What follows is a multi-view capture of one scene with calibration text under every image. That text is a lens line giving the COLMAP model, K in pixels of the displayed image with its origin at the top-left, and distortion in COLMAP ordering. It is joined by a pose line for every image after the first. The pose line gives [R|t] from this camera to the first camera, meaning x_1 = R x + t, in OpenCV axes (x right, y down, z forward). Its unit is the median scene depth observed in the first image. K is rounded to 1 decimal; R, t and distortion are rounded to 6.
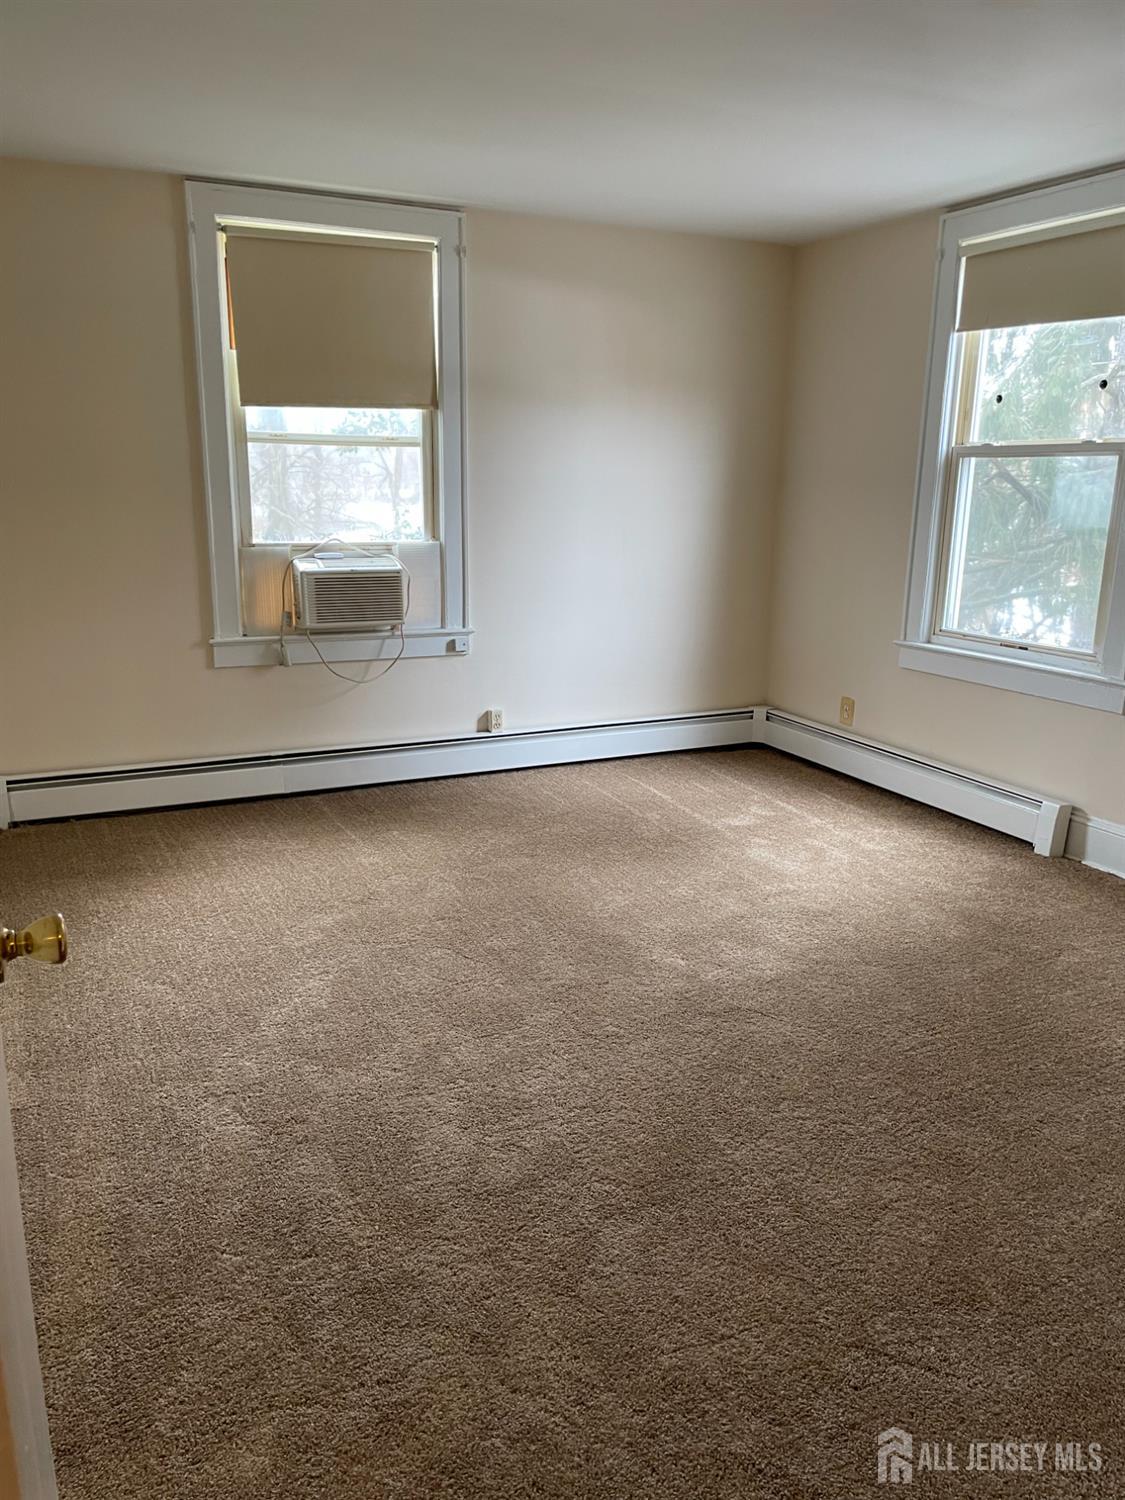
lens RADIAL K [[1140.7, 0, 560.9], [0, 1140.7, 753.2], [0, 0, 1]] dist [-0.007735, -0.018144]
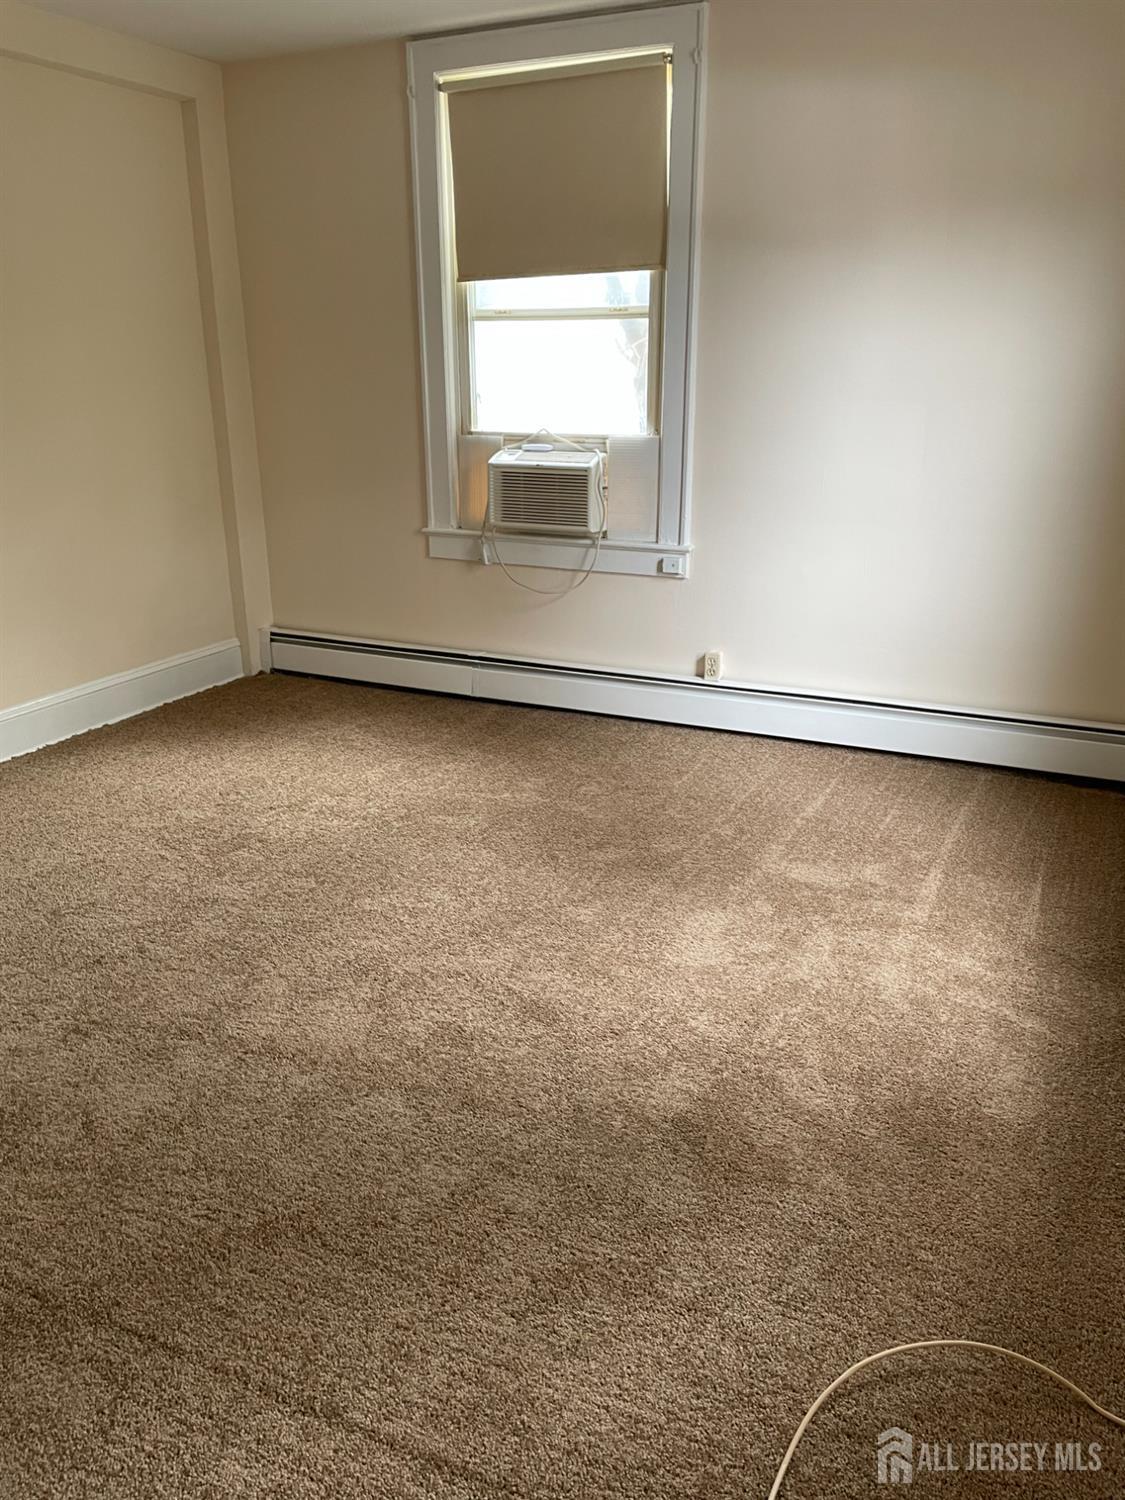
lens RADIAL K [[1140.7, 0, 559.9], [0, 1140.7, 751.2], [0, 0, 1]] dist [-0.007735, -0.018144]
pose [[0.615933, 0.242735, -0.749471, 0.541909], [-0.171089, 0.969857, 0.173508, -0.100334], [0.768996, 0.021358, 0.638896, 0.444823]]
